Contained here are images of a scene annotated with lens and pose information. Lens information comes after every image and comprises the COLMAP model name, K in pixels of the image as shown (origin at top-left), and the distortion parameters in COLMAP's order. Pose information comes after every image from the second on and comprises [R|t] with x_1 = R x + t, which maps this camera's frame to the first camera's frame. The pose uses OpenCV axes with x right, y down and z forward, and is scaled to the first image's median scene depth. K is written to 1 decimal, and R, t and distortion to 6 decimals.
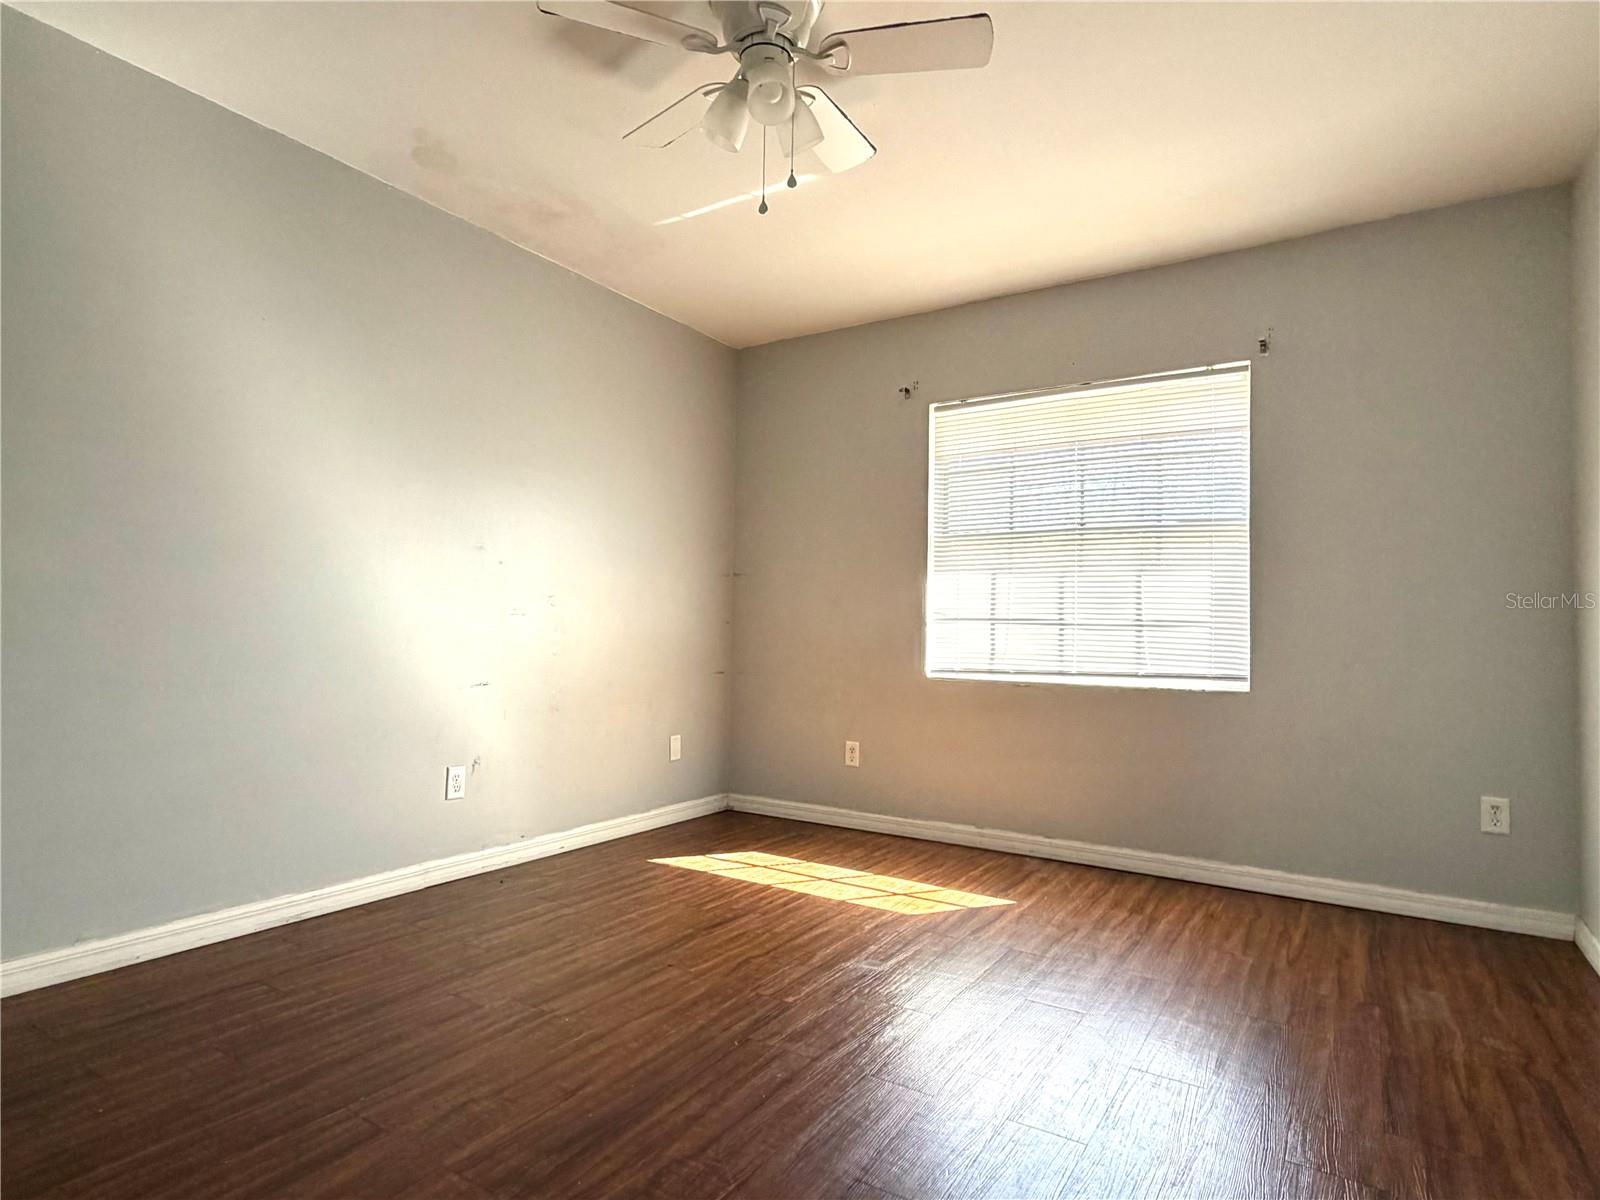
lens RADIAL K [[884.1, 0, 794.0], [0, 884.1, 598.6], [0, 0, 1]] dist [0.002964, 0.000436]
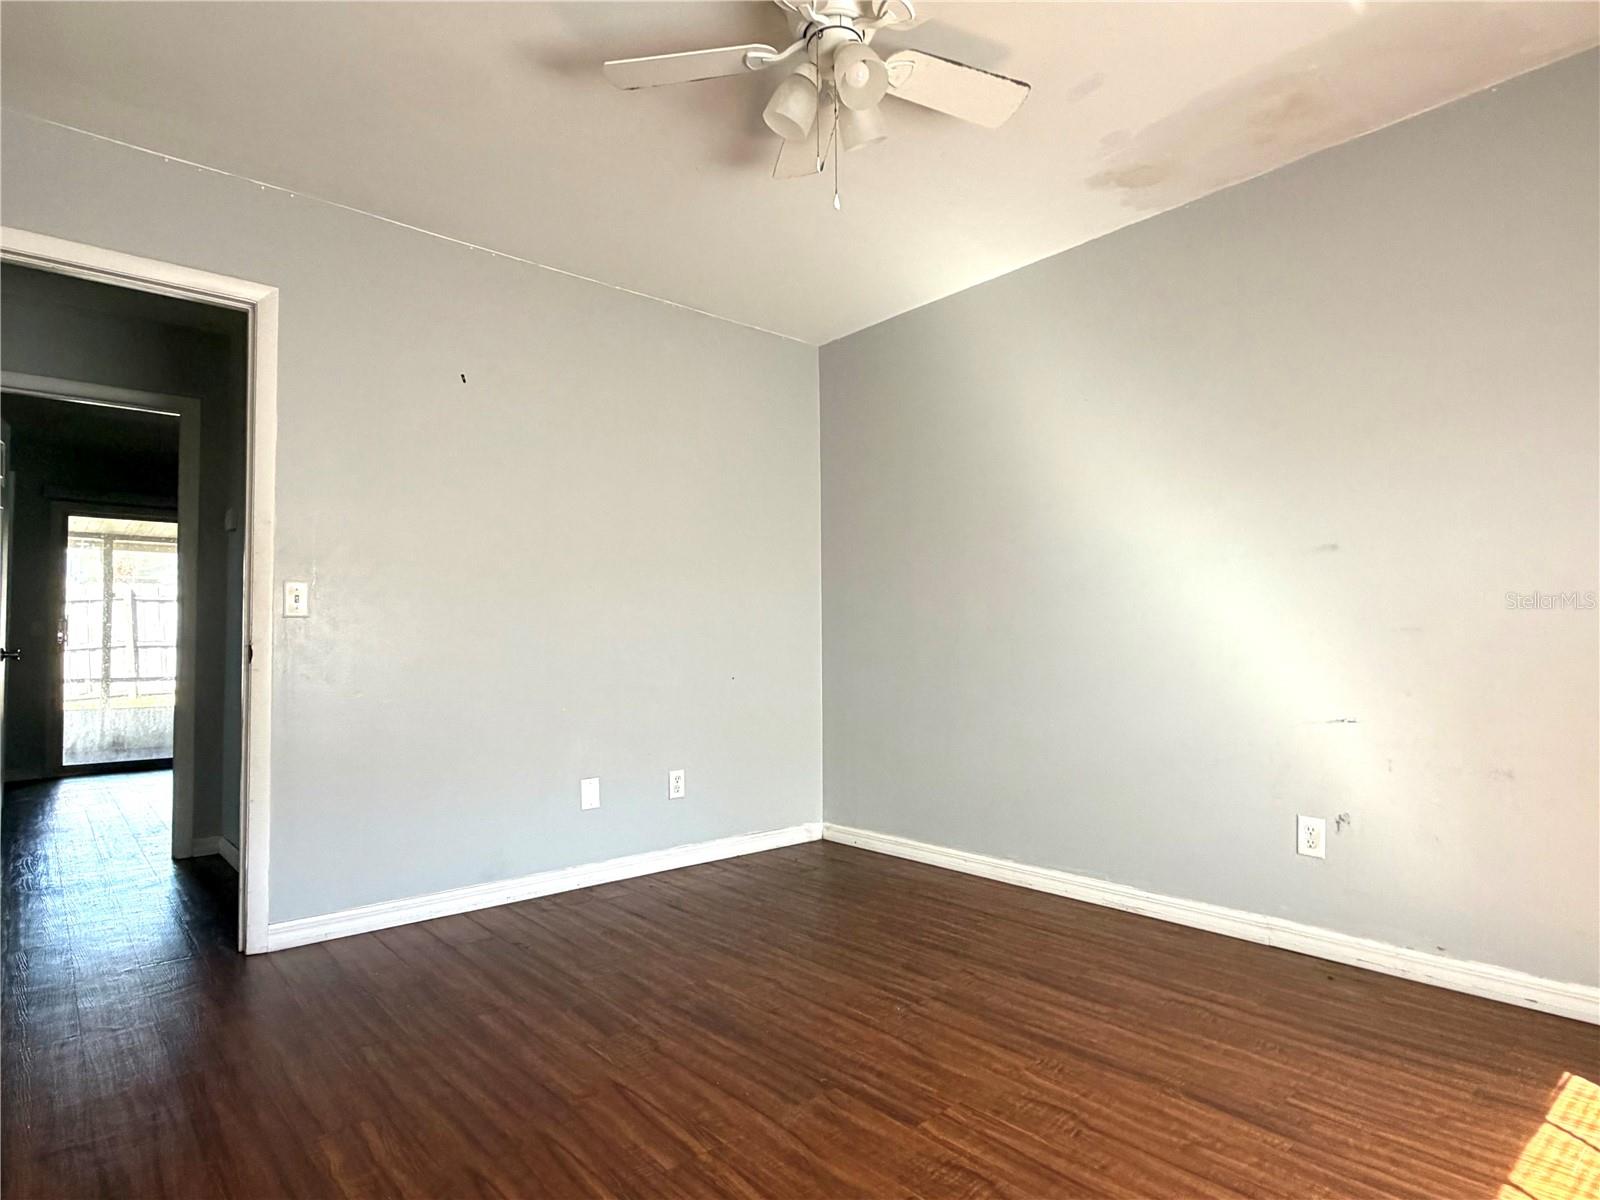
lens RADIAL K [[884.1, 0, 794.0], [0, 884.1, 601.6], [0, 0, 1]] dist [0.002964, 0.000436]
pose [[-0.289202, -0.059149, -0.955439, 0.634264], [0.045873, 0.996086, -0.075550, 0.033719], [0.956168, -0.065678, -0.285357, 0.893479]]
